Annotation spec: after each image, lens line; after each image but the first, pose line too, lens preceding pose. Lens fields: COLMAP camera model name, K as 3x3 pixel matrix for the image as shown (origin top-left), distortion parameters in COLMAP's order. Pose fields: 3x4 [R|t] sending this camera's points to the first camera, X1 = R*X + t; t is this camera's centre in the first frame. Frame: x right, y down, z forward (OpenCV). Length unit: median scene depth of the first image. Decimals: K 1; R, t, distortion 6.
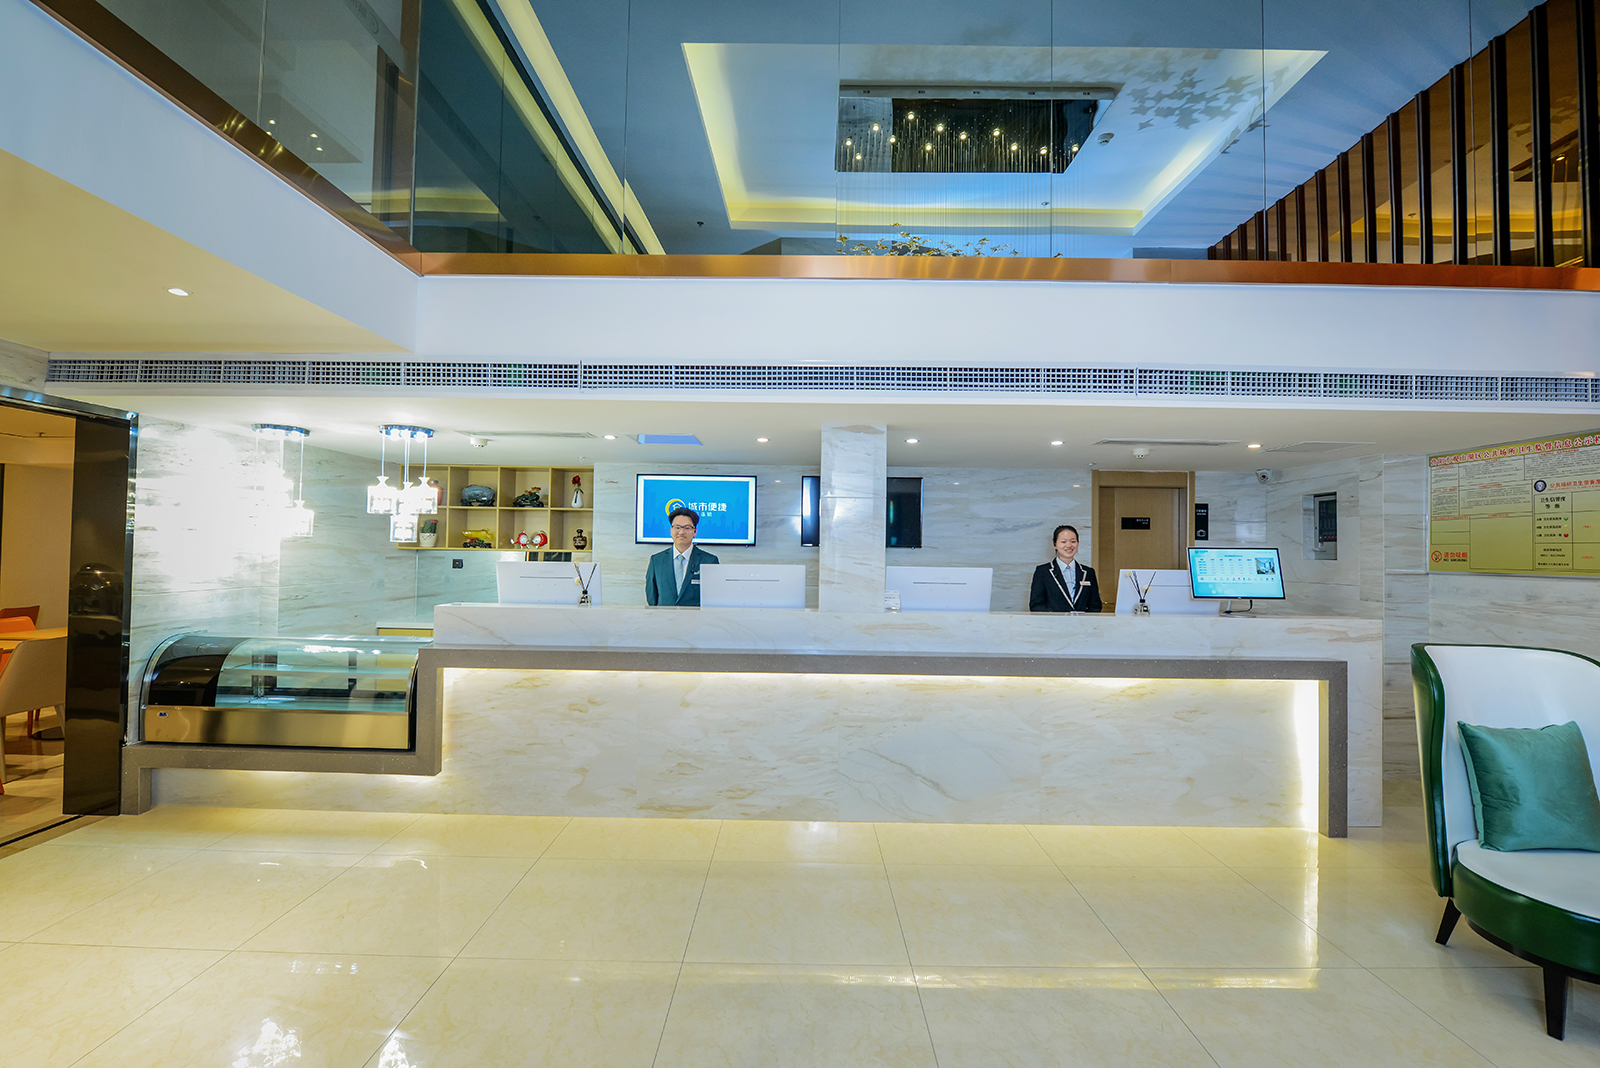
lens RADIAL K [[693.0, 0, 805.4], [0, 693.0, 538.9], [0, 0, 1]] dist [-0.009107, -0.001208]
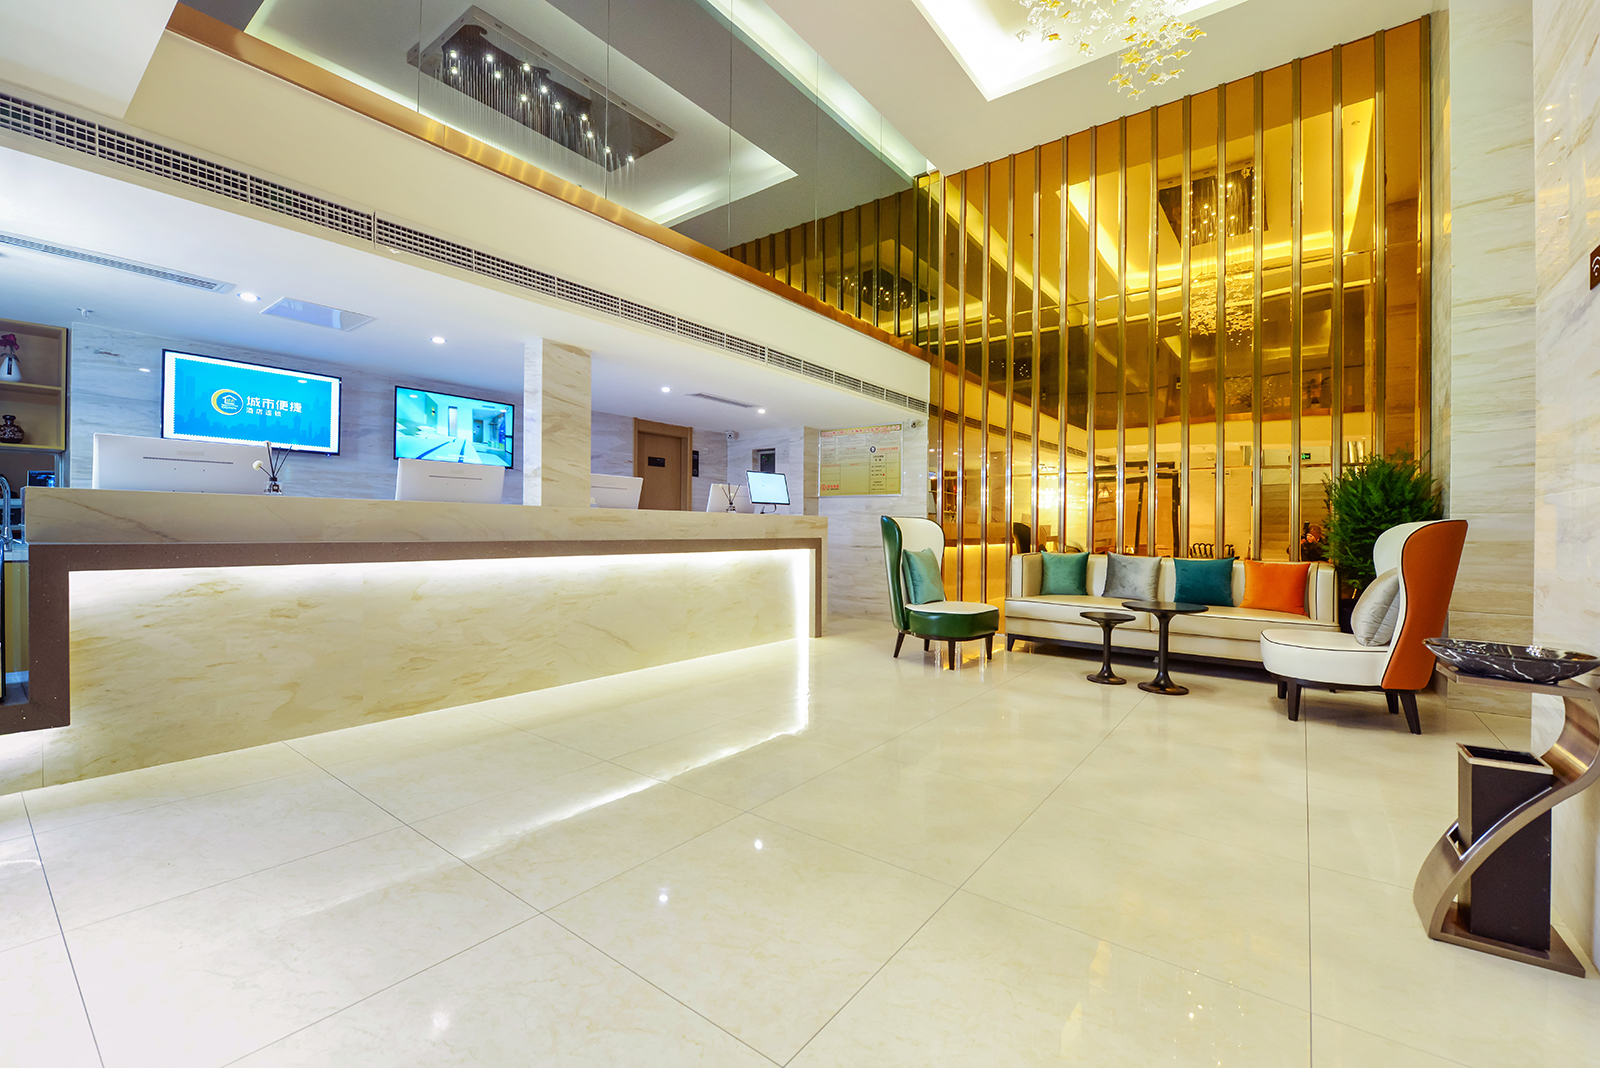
lens RADIAL K [[695.1, 0, 747.9], [0, 695.1, 537.5], [0, 0, 1]] dist [-0.006245, -0.001074]
pose [[0.627297, -0.007875, 0.778741, -0.617583], [-0.020088, 0.999453, 0.026289, 0.114843], [-0.778521, -0.032134, 0.626795, 0.028641]]
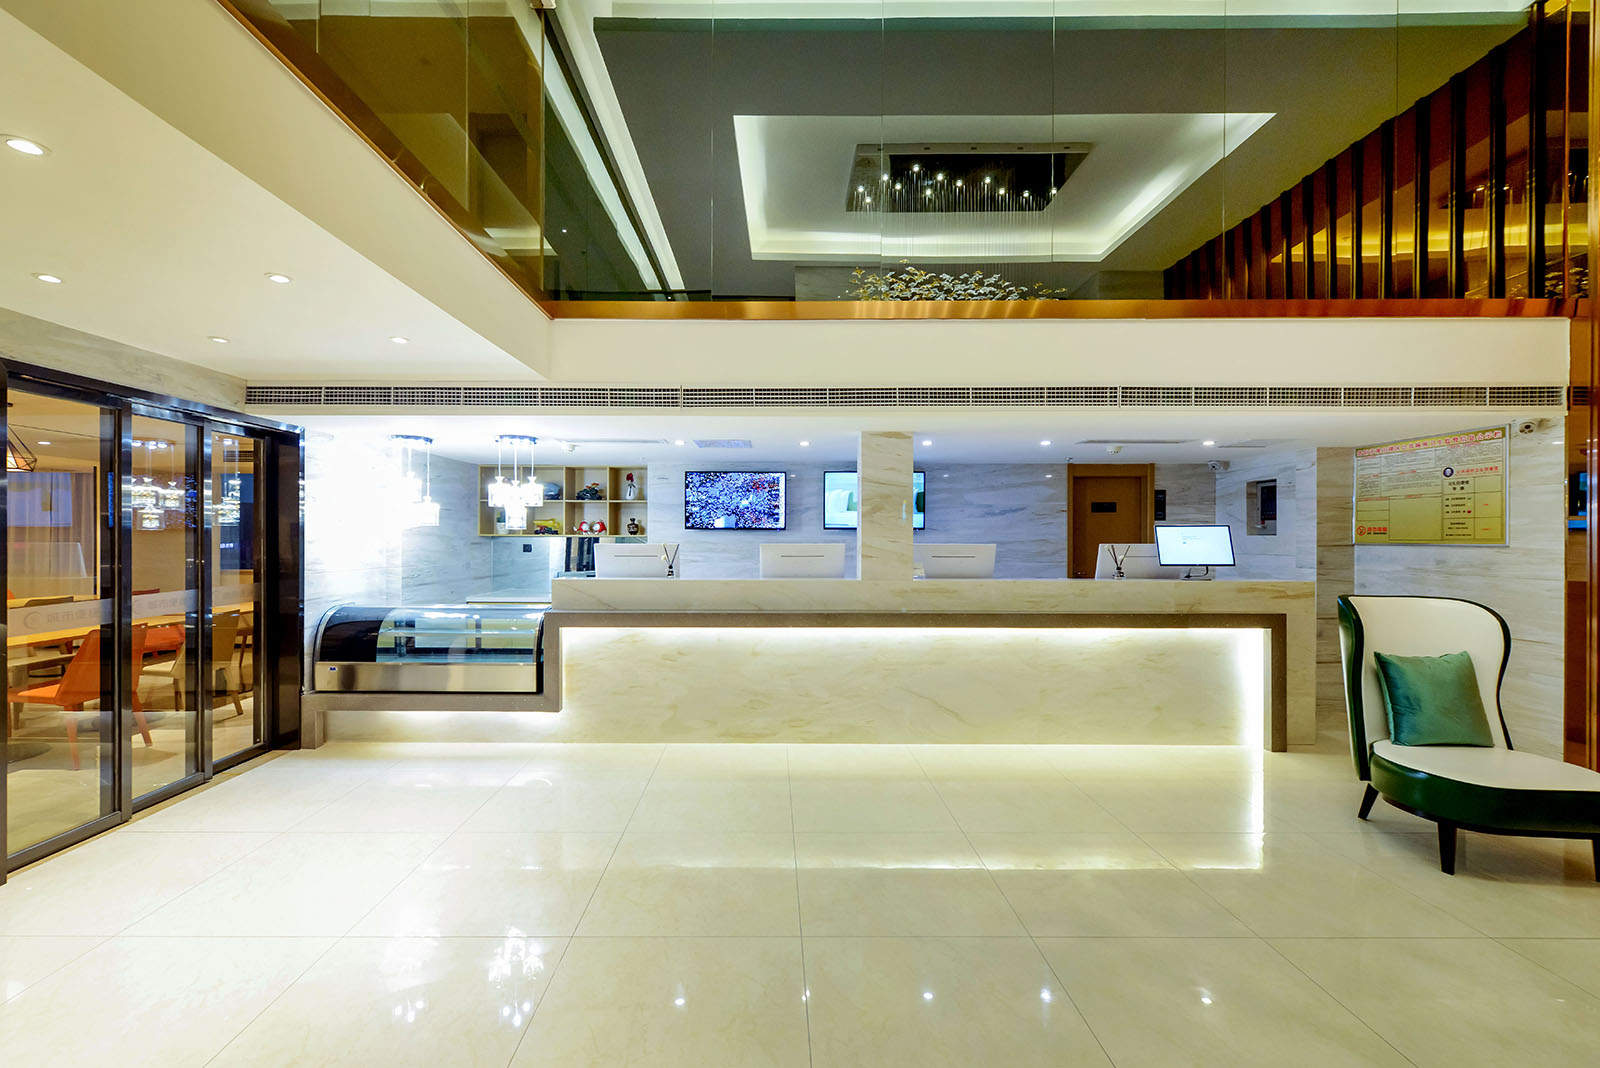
lens RADIAL K [[636.6, 0, 764.7], [0, 636.6, 539.0], [0, 0, 1]] dist [0.009579, -0.001864]
pose [[0.999869, -0.011696, -0.011174, -0.135228], [0.011923, 0.999720, 0.020433, 0.004256], [0.010932, -0.020564, 0.999729, -0.158247]]
